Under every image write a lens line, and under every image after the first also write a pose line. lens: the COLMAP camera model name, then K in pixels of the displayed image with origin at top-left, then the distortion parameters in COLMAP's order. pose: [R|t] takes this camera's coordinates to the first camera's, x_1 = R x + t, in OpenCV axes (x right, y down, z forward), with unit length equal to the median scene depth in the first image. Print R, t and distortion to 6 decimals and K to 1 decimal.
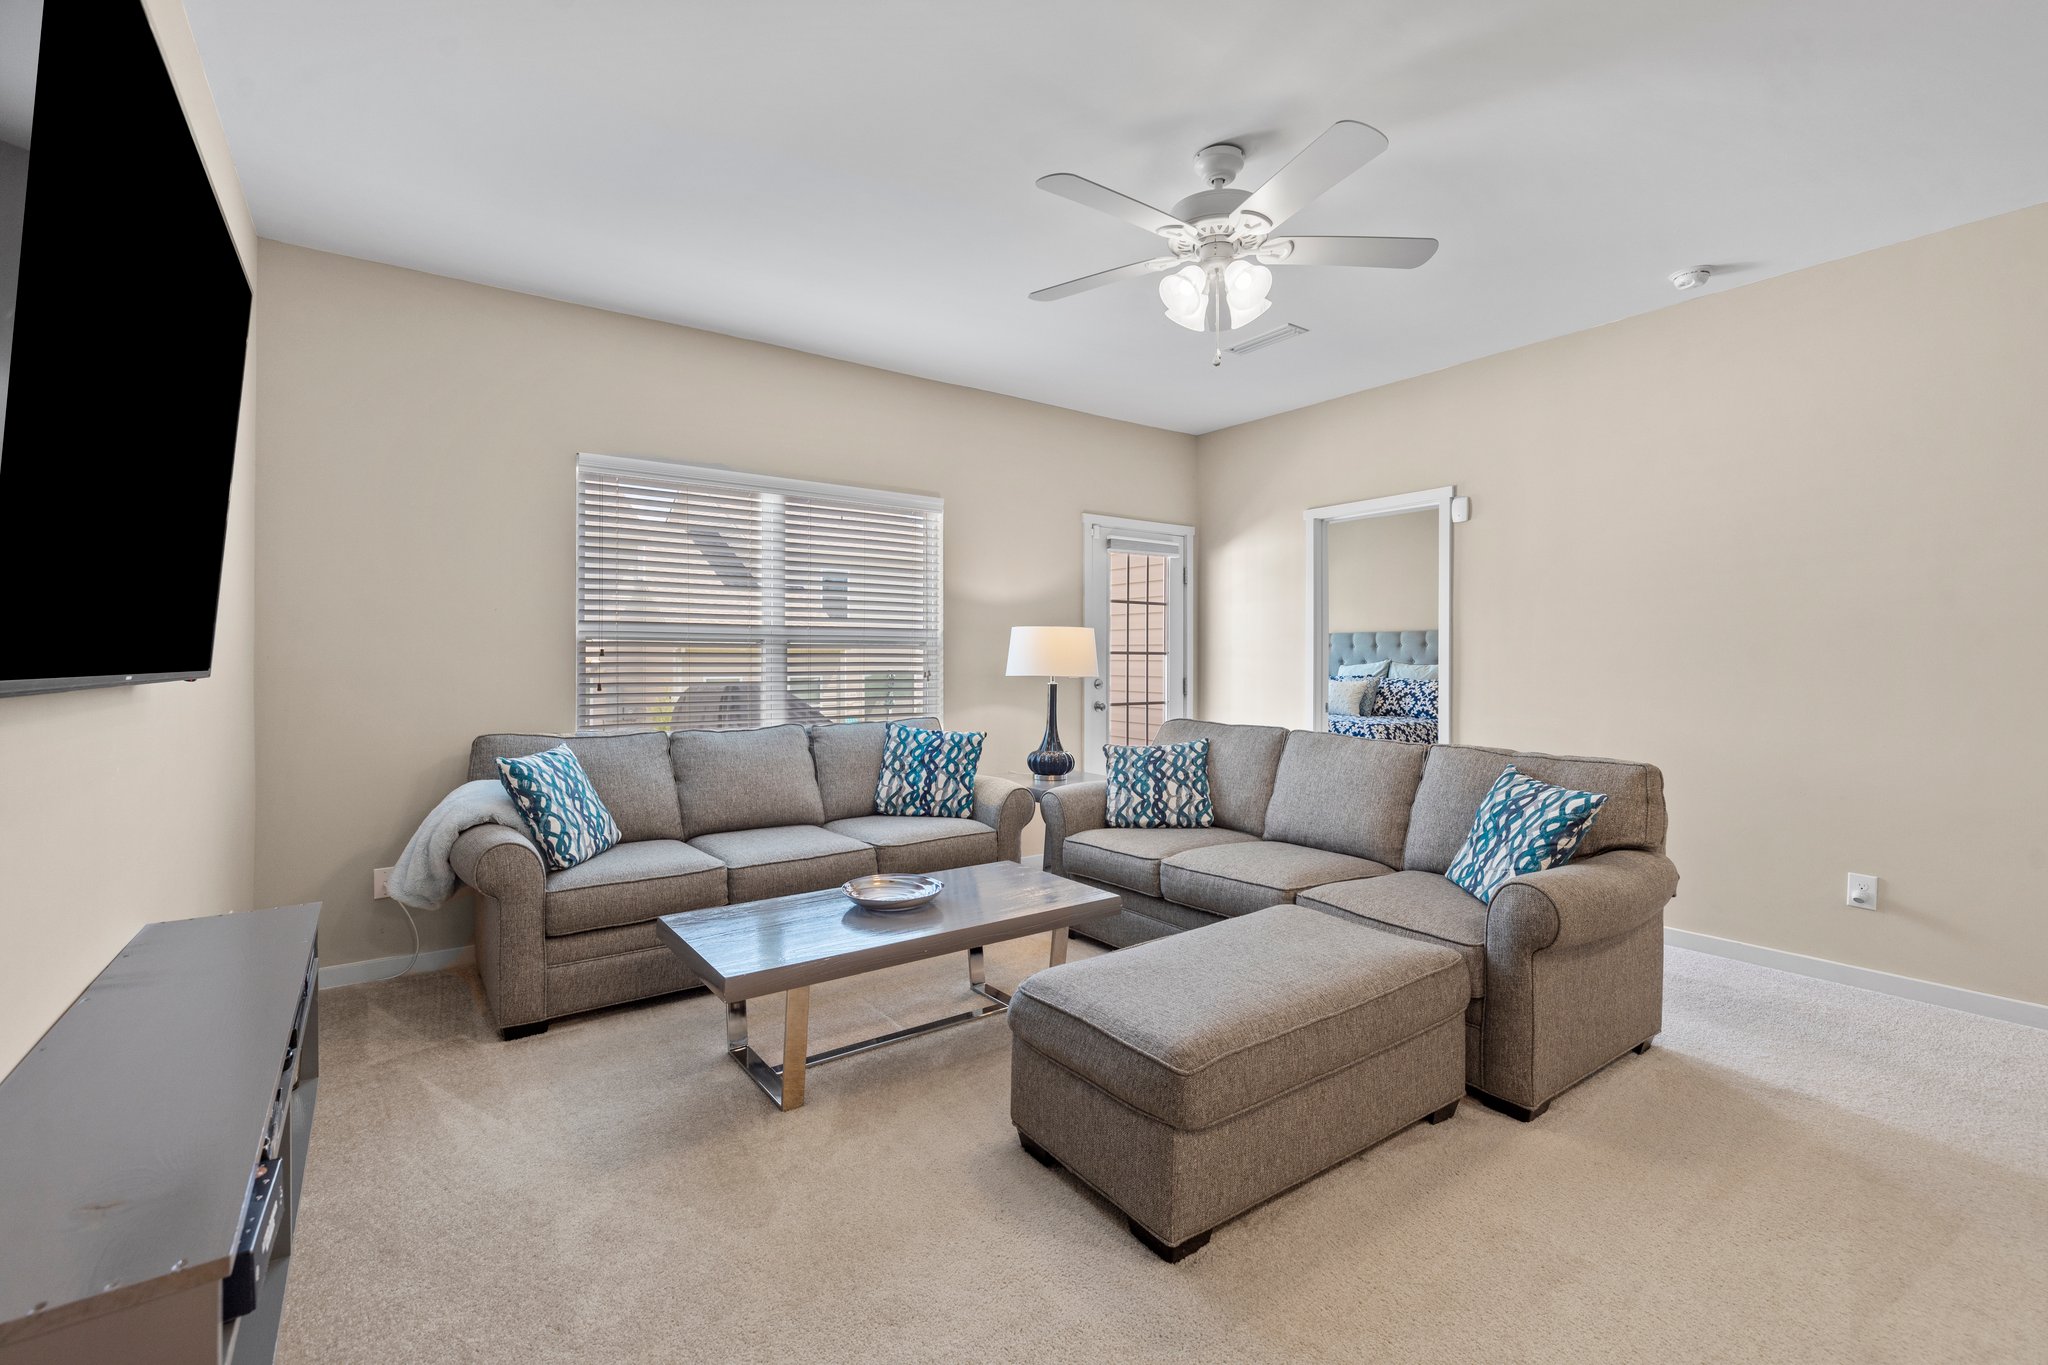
lens RADIAL K [[881.3, 0, 1023.7], [0, 881.3, 662.1], [0, 0, 1]] dist [0.004687, 0.000236]
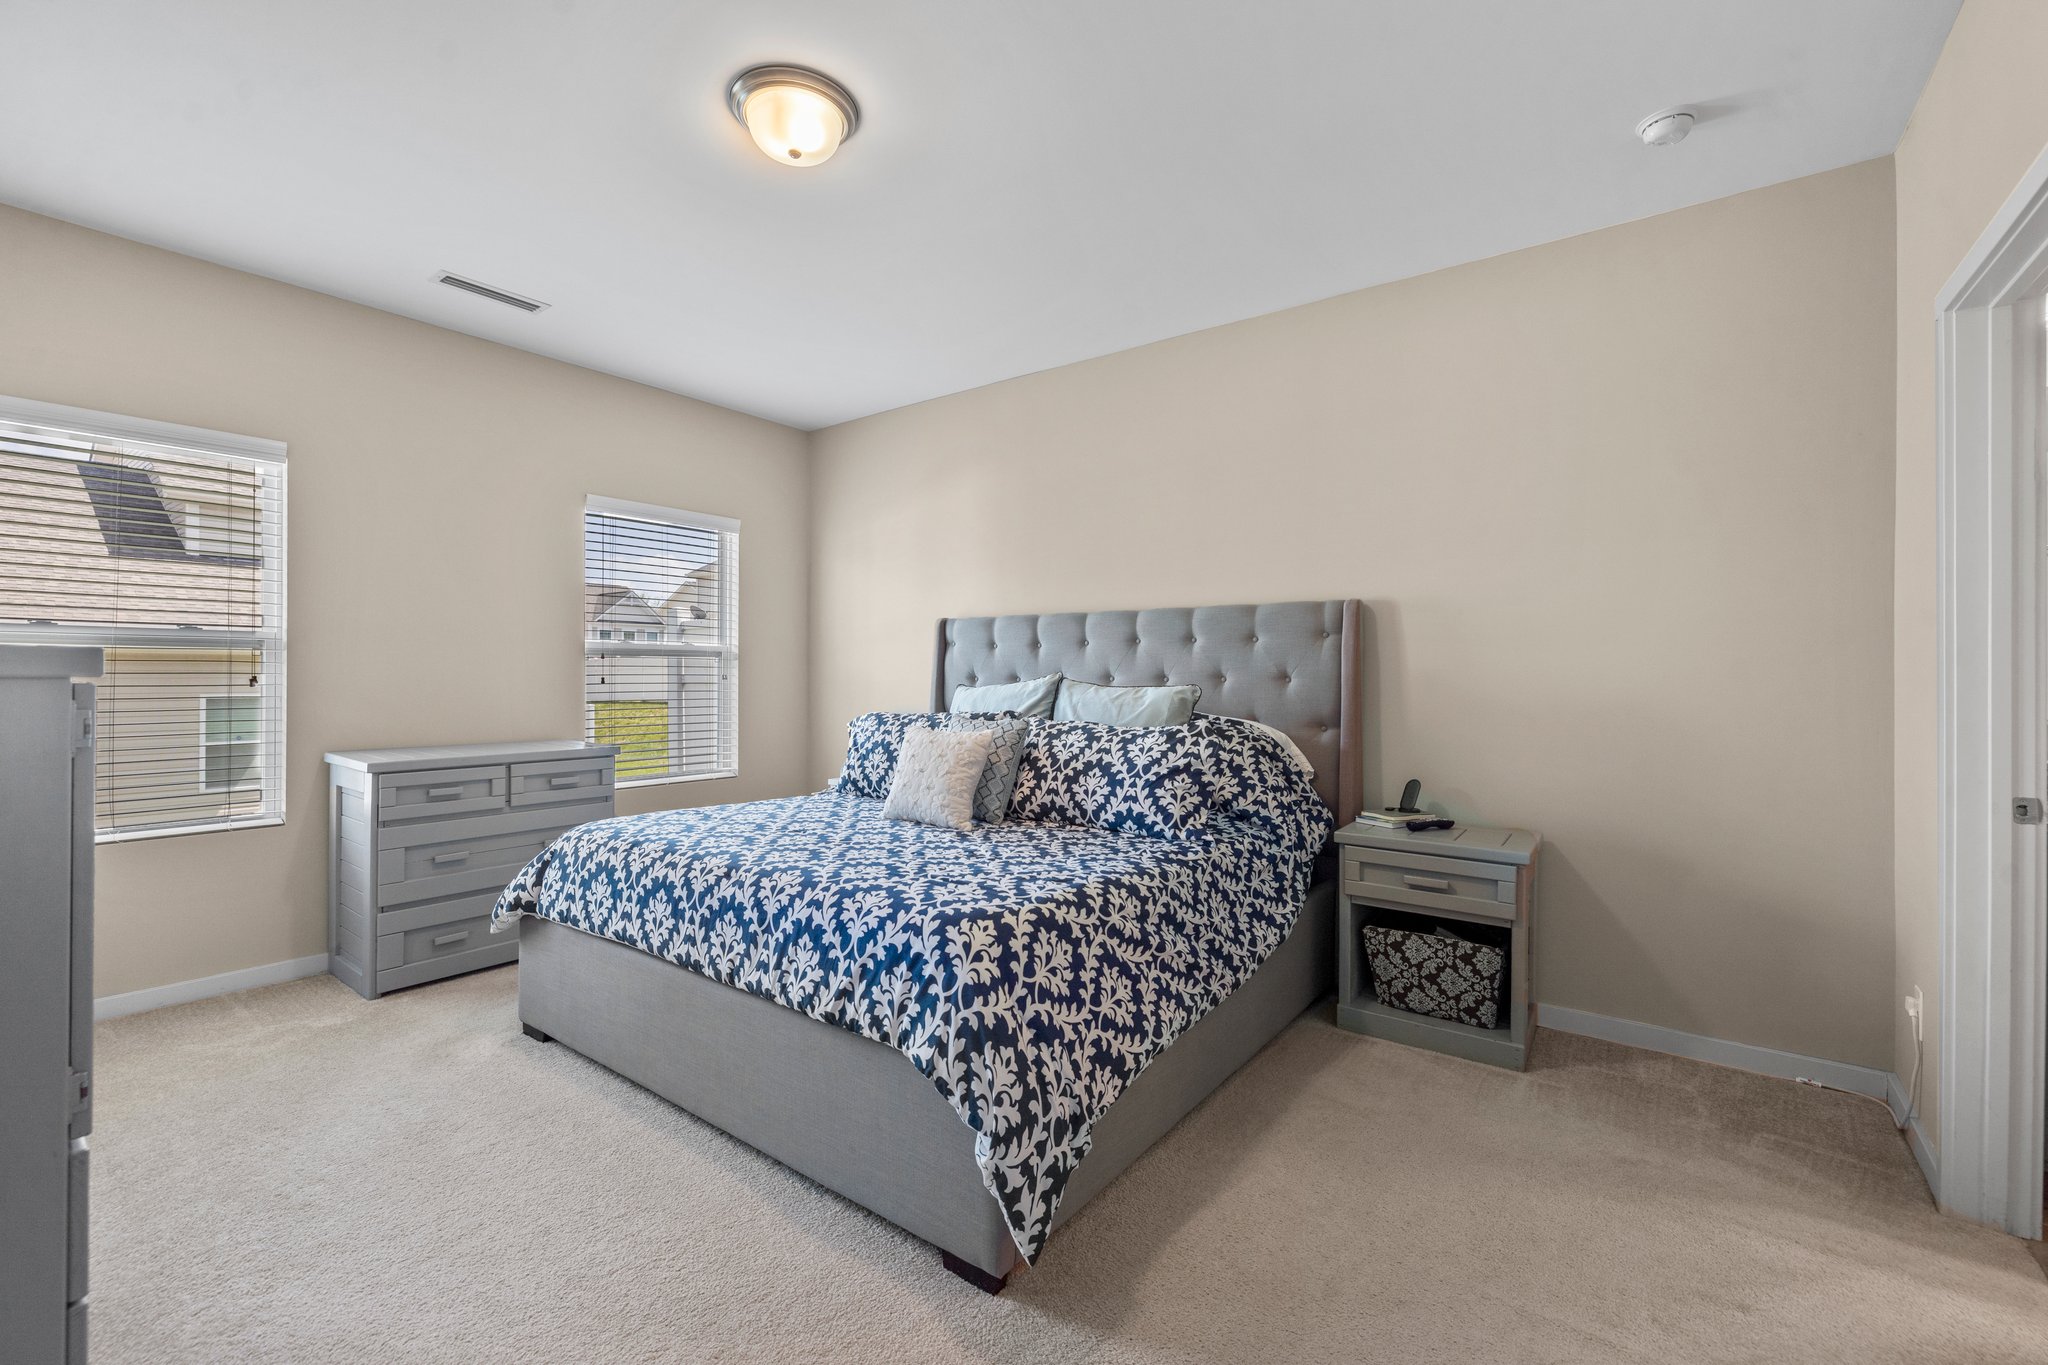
lens RADIAL K [[854.9, 0, 1018.9], [0, 854.9, 676.5], [0, 0, 1]] dist [0.002109, -0.000190]
pose [[0.957433, 0.004858, 0.288614, 0.294705], [-0.004905, 0.999988, -0.000560, -0.001489], [-0.288613, -0.000879, 0.957445, 0.648843]]
